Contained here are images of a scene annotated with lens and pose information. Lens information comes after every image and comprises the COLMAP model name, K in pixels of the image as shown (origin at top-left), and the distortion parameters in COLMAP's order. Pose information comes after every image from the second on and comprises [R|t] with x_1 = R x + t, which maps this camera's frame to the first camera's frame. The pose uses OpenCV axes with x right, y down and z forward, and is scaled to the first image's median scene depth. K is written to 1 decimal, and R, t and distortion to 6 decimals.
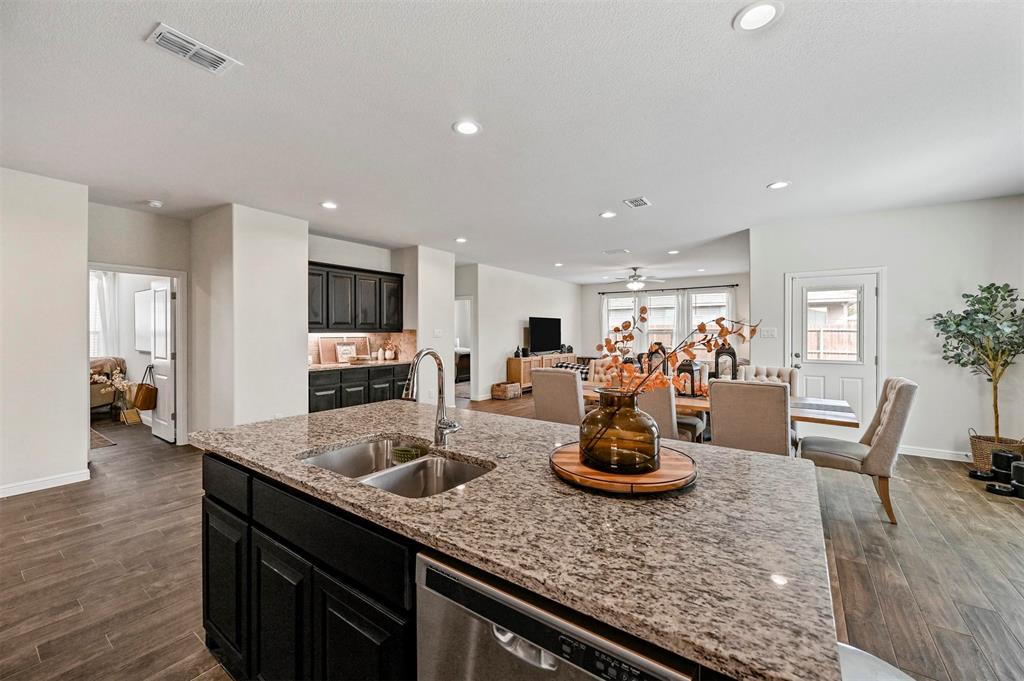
lens RADIAL K [[406.4, 0, 512.2], [0, 406.4, 329.5], [0, 0, 1]] dist [-0.000516, -0.000368]
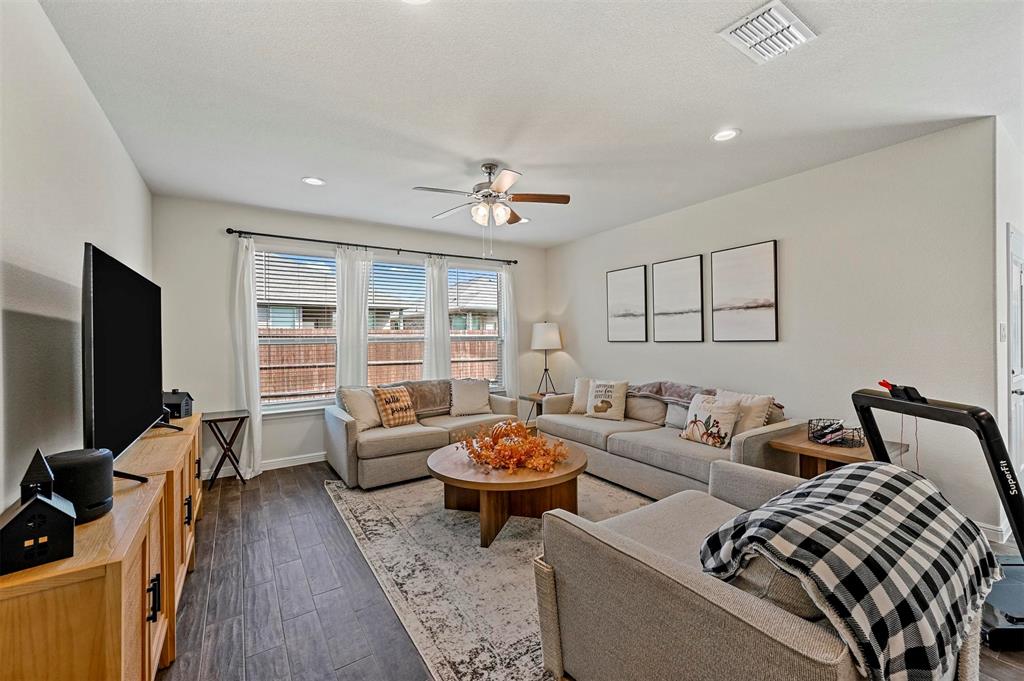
lens RADIAL K [[406.4, 0, 513.9], [0, 406.4, 336.9], [0, 0, 1]] dist [-0.000516, -0.000368]
pose [[0.347697, 0.002277, 0.937604, -0.066361], [0.000189, 0.999997, -0.002499, 0.011011], [-0.937607, 0.001046, 0.347696, 1.247696]]
